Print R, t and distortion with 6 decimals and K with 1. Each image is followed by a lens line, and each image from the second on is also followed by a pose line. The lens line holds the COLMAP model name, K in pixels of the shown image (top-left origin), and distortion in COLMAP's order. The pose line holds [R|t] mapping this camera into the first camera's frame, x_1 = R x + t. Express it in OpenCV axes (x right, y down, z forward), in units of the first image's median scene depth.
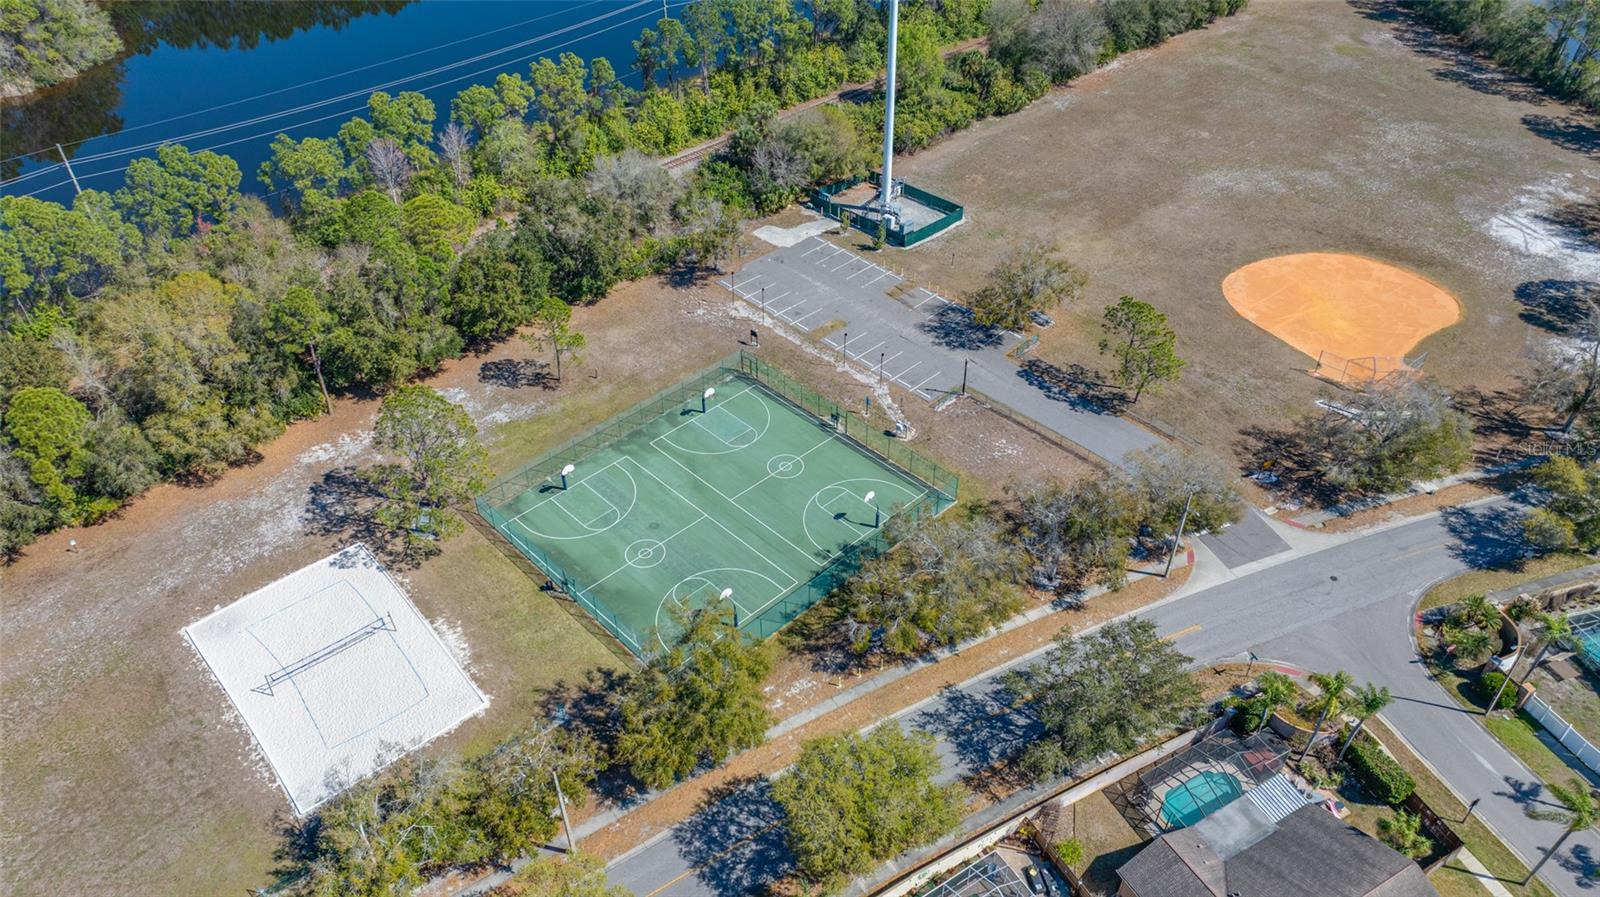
lens RADIAL K [[1121.9, 0, 805.7], [0, 1121.9, 448.4], [0, 0, 1]] dist [-0.026664, 0.017779]
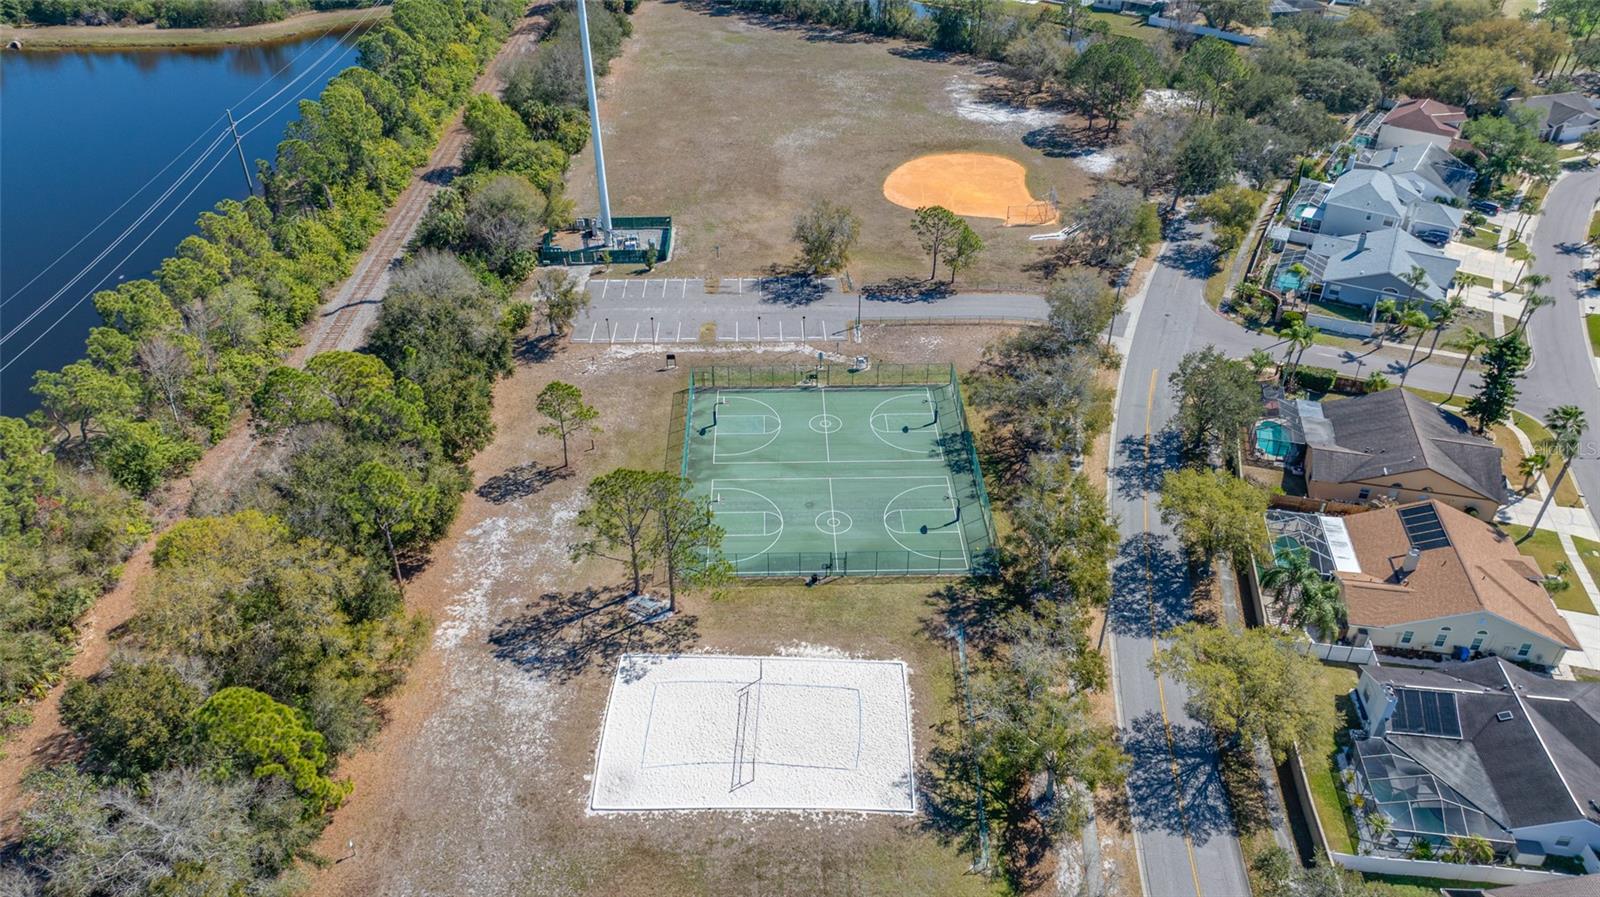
lens RADIAL K [[1121.9, 0, 805.7], [0, 1121.9, 448.4], [0, 0, 1]] dist [-0.026664, 0.017779]
pose [[0.676967, -0.420059, 0.604372, -0.690549], [0.456963, 0.883587, 0.102270, -0.082538], [-0.576975, 0.206943, 0.790111, 0.117584]]
